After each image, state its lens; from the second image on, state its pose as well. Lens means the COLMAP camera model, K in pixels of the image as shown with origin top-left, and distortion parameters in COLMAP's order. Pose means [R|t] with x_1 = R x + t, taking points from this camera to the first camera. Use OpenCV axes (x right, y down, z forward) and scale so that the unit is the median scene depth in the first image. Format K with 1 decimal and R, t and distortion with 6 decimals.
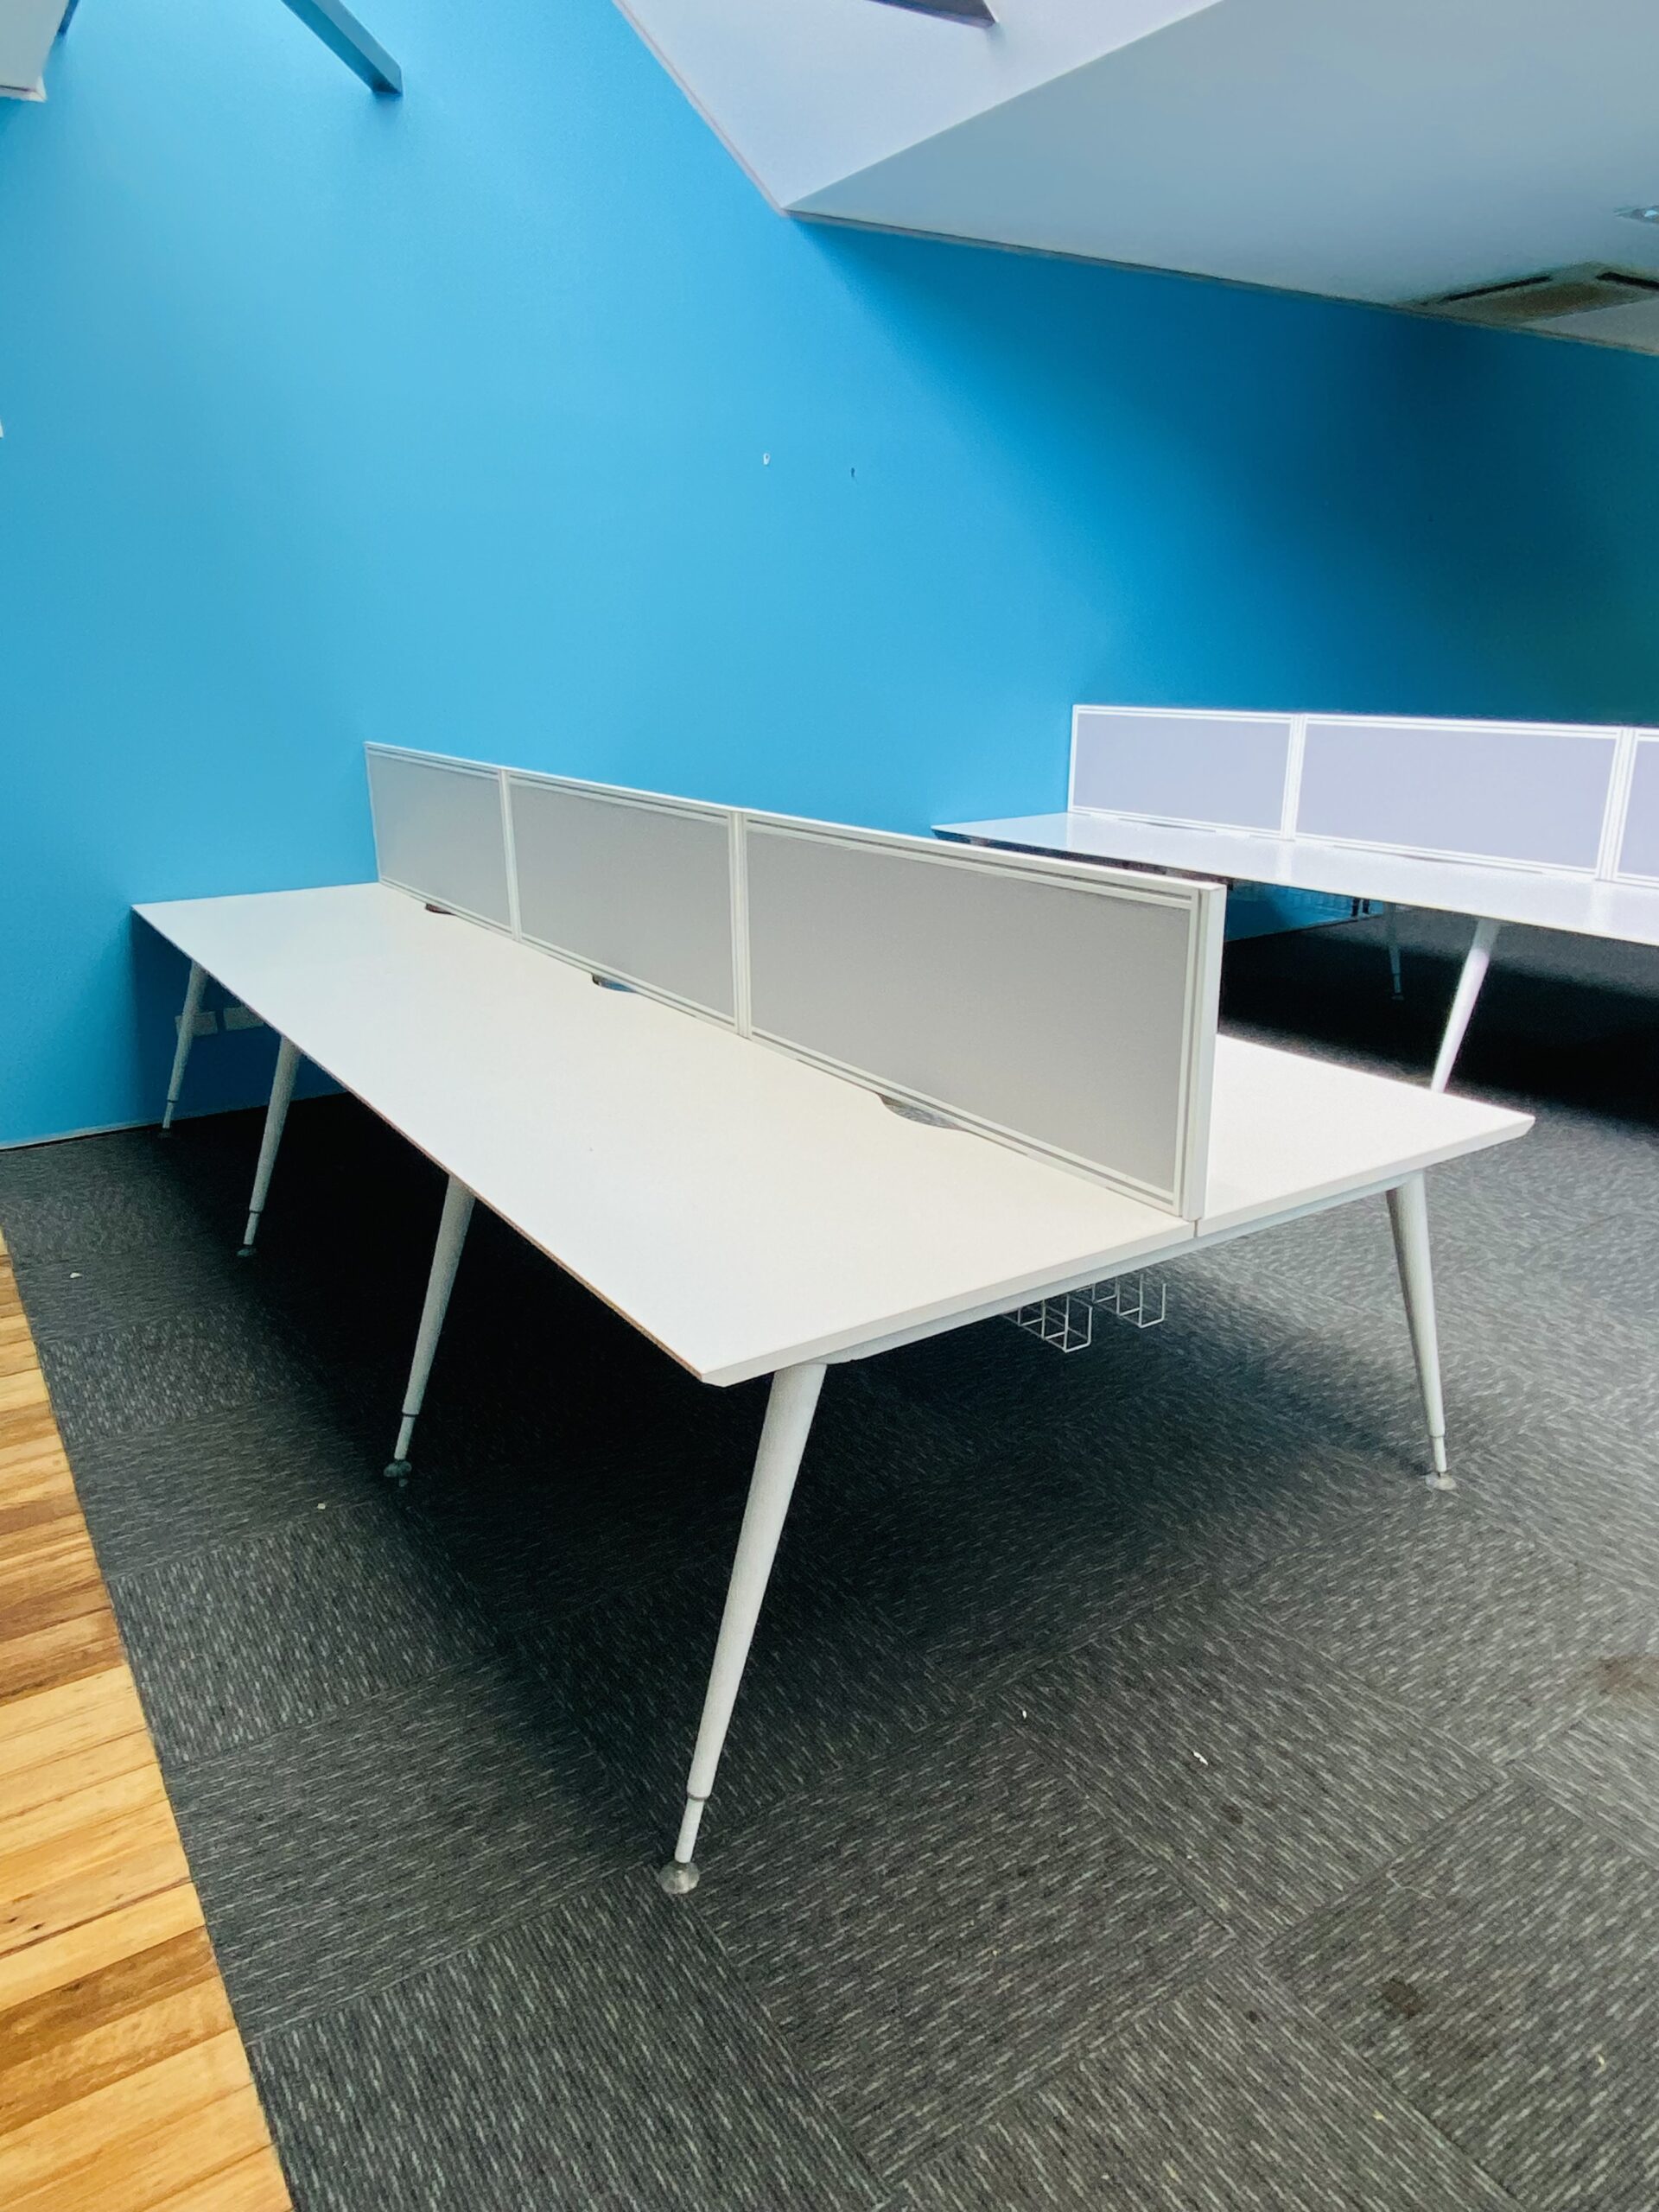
lens RADIAL K [[1492.1, 0, 831.2], [0, 1492.1, 1067.9], [0, 0, 1]] dist [0.047143, -0.057687]
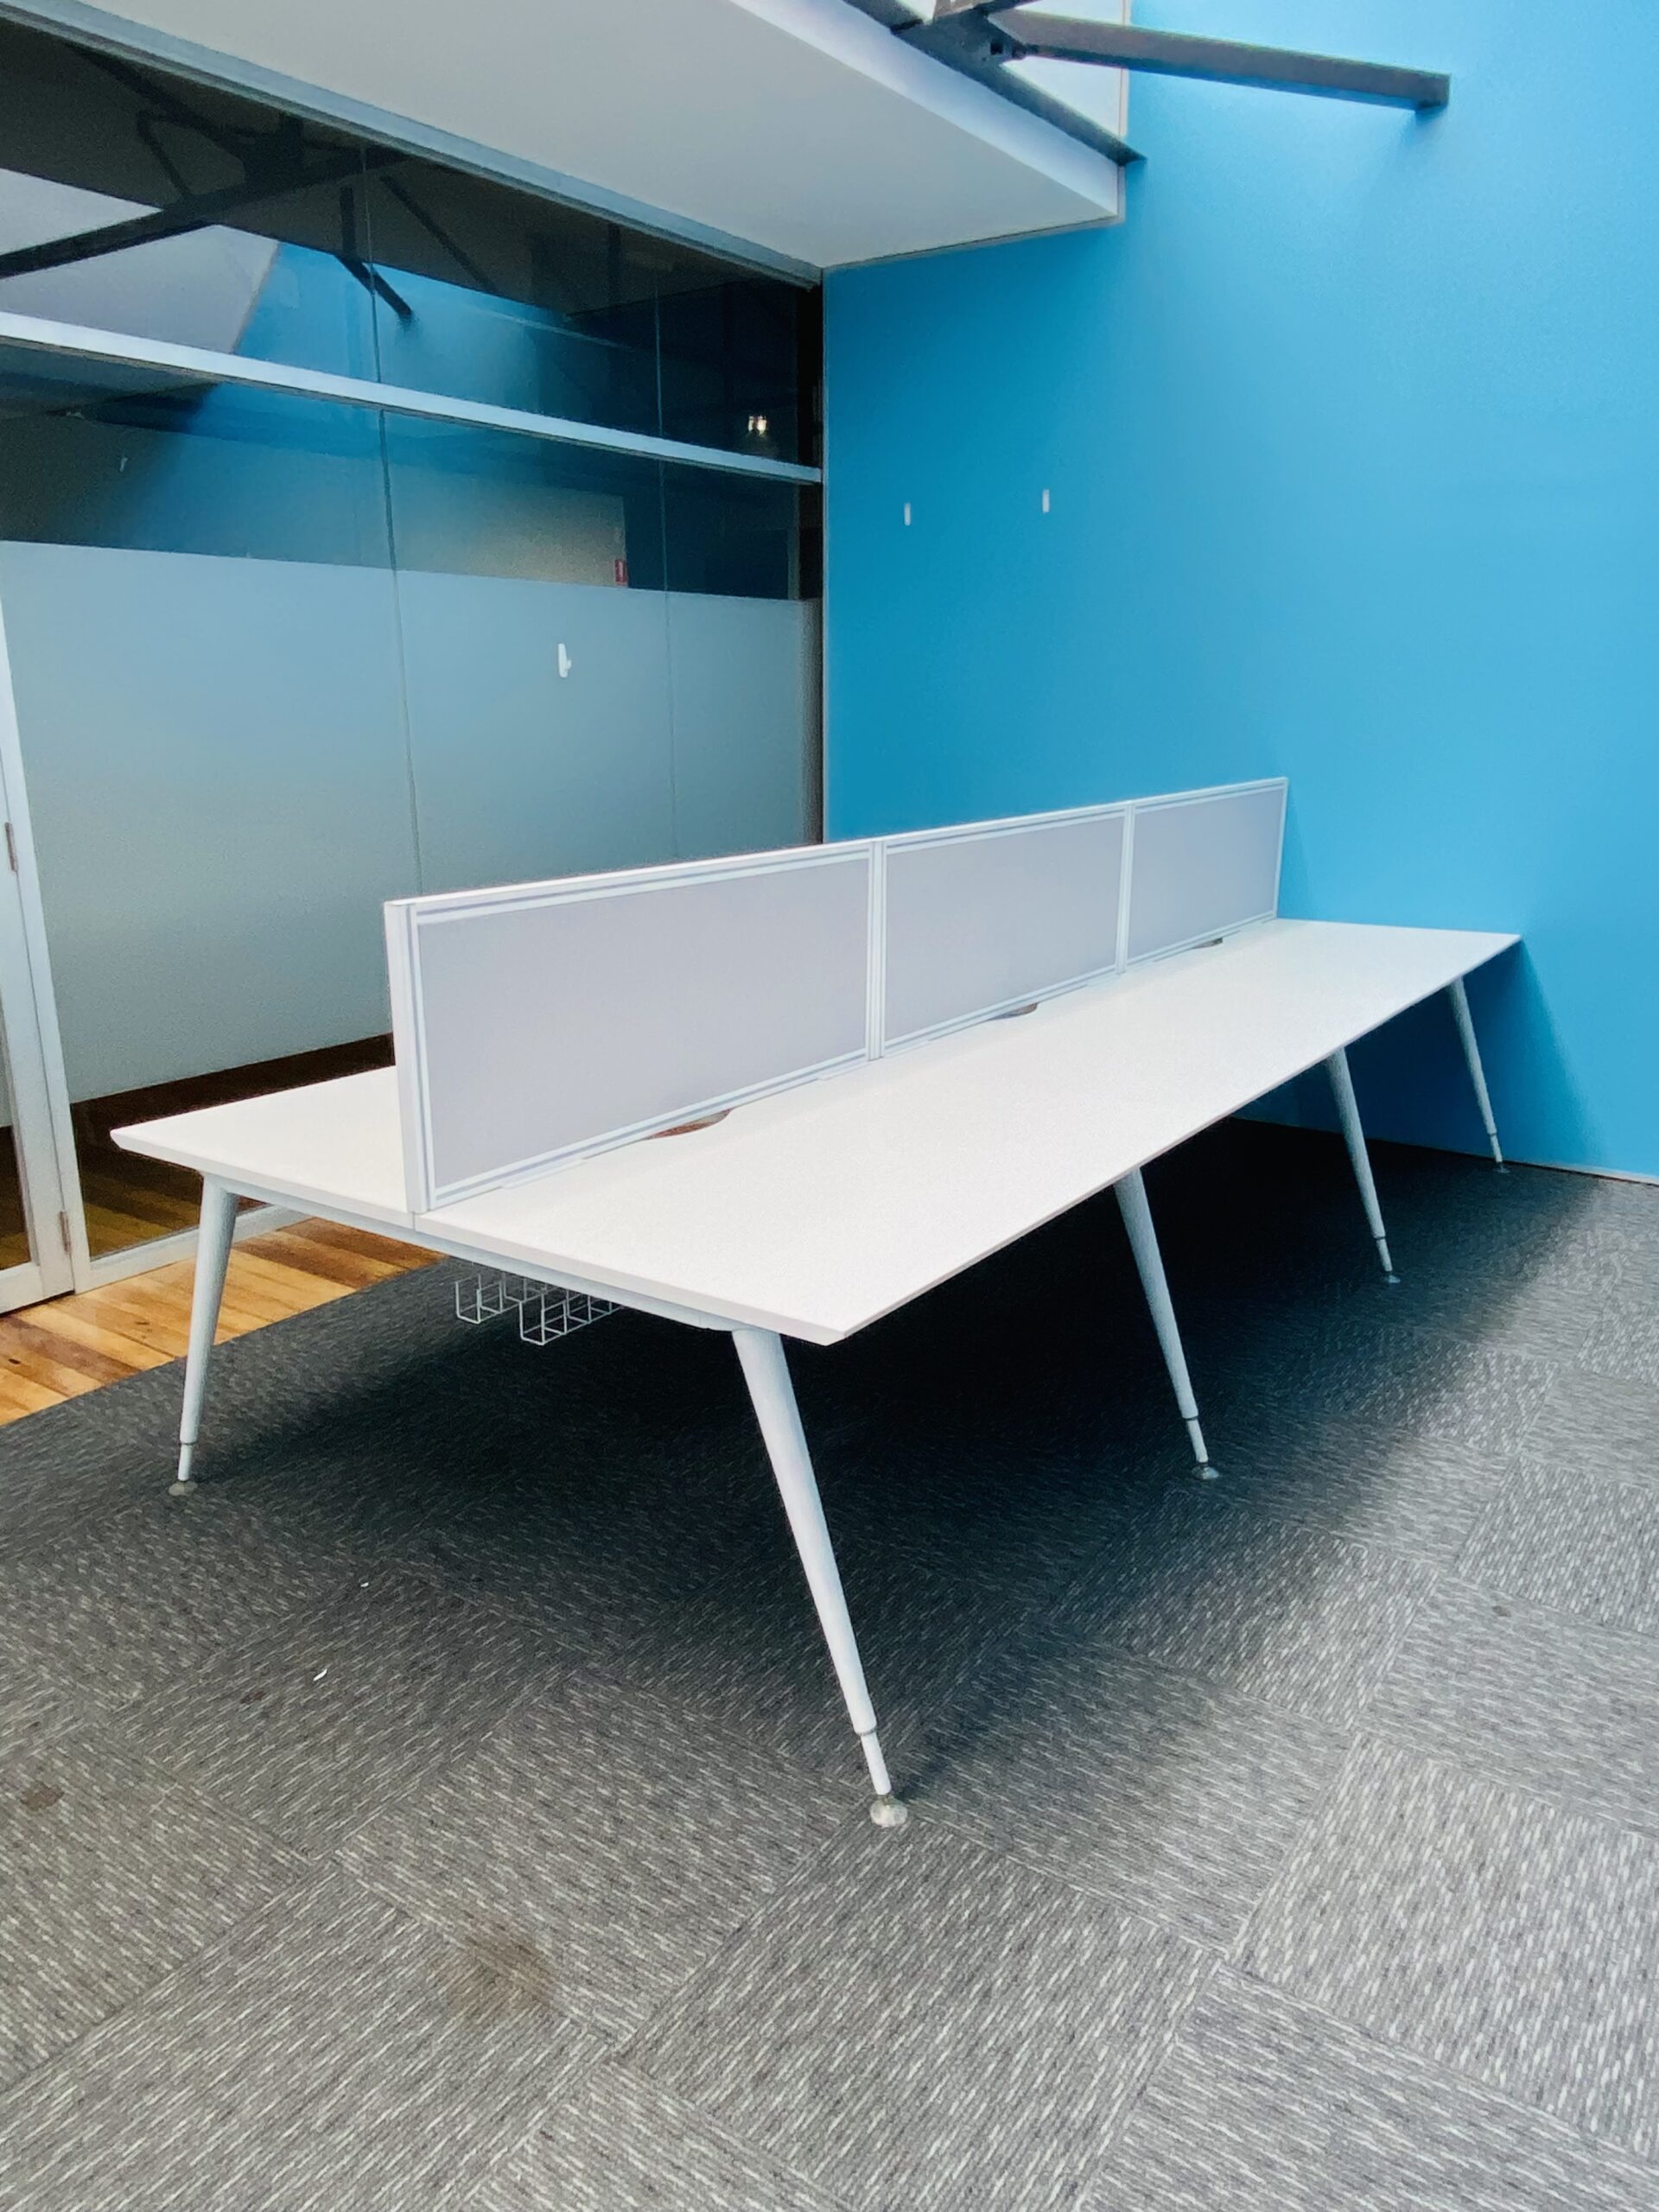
lens RADIAL K [[1566.8, 0, 829.5], [0, 1566.8, 1106.0], [0, 0, 1]] dist [0.057152, -0.085833]
pose [[0.370954, 0.257730, -0.892171, 1.184364], [-0.267484, 0.949655, 0.163120, -0.208729], [0.889295, 0.178131, 0.421216, 0.688647]]
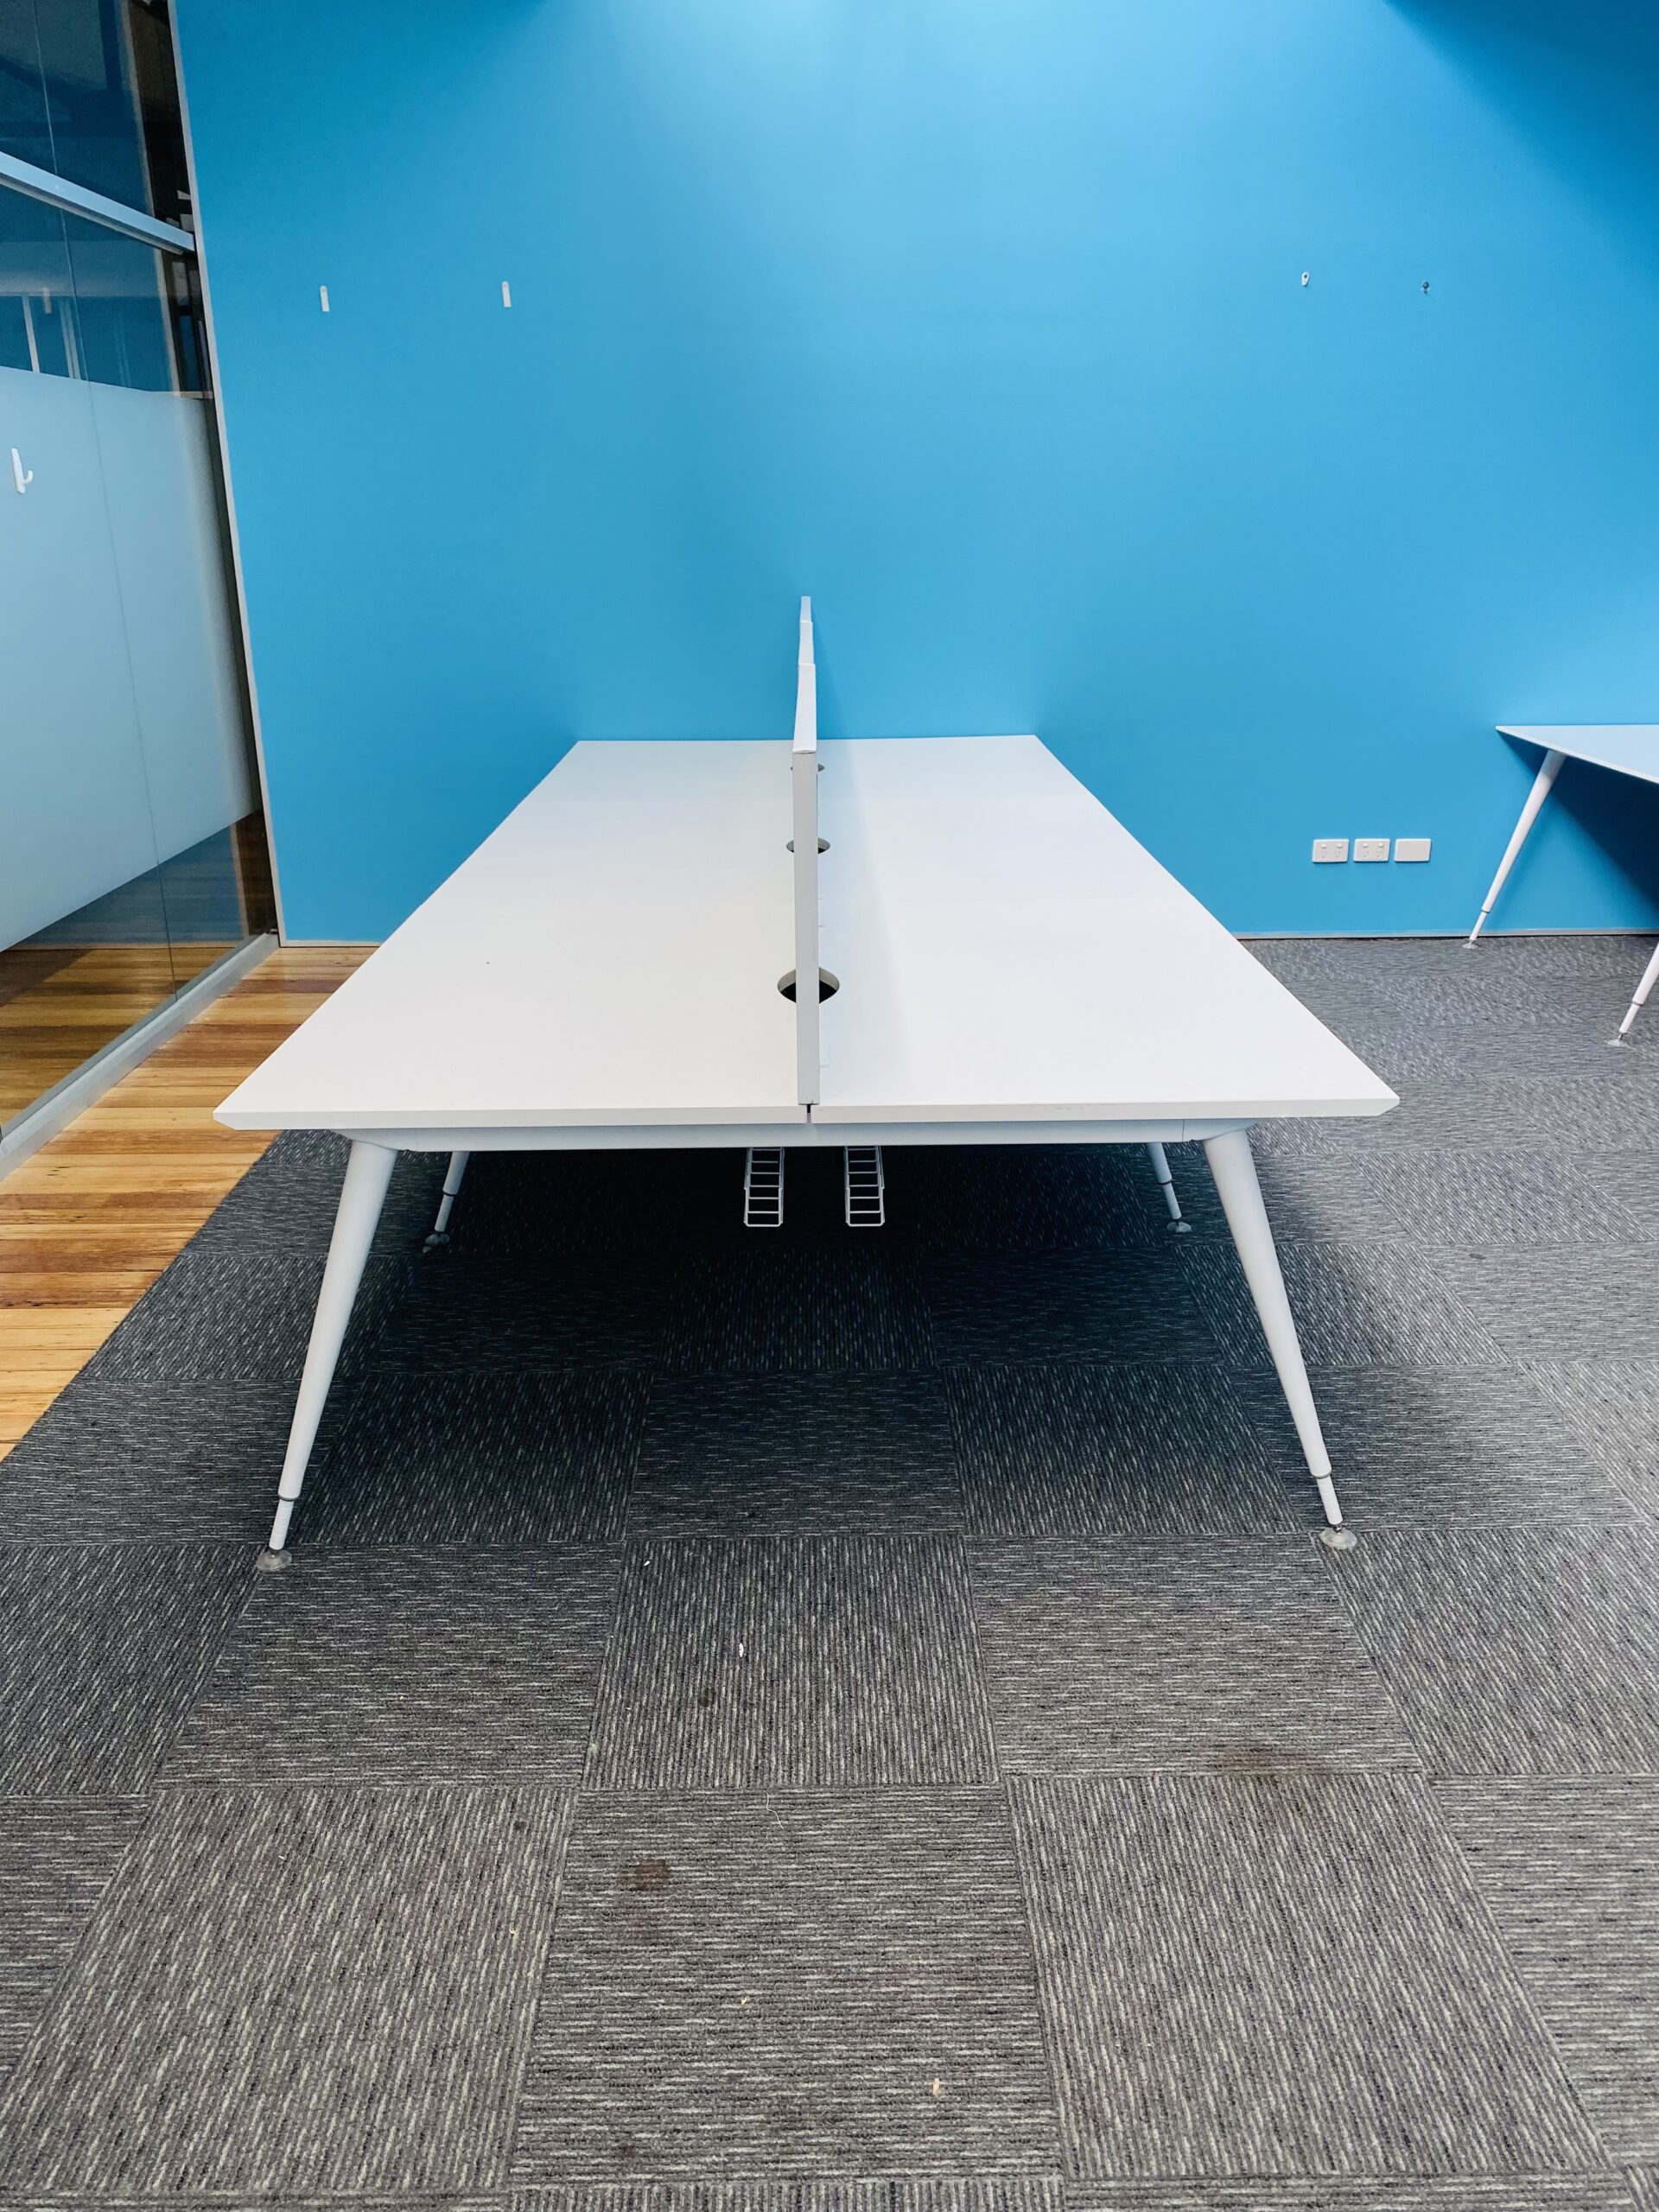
lens RADIAL K [[1690.5, 0, 824.4], [0, 1690.5, 1131.4], [0, 0, 1]] dist [0.028569, -0.051176]
pose [[0.841526, 0.194662, -0.503925, 0.699670], [-0.154982, 0.980604, 0.119989, -0.010564], [0.517508, -0.022875, 0.855373, 0.085744]]
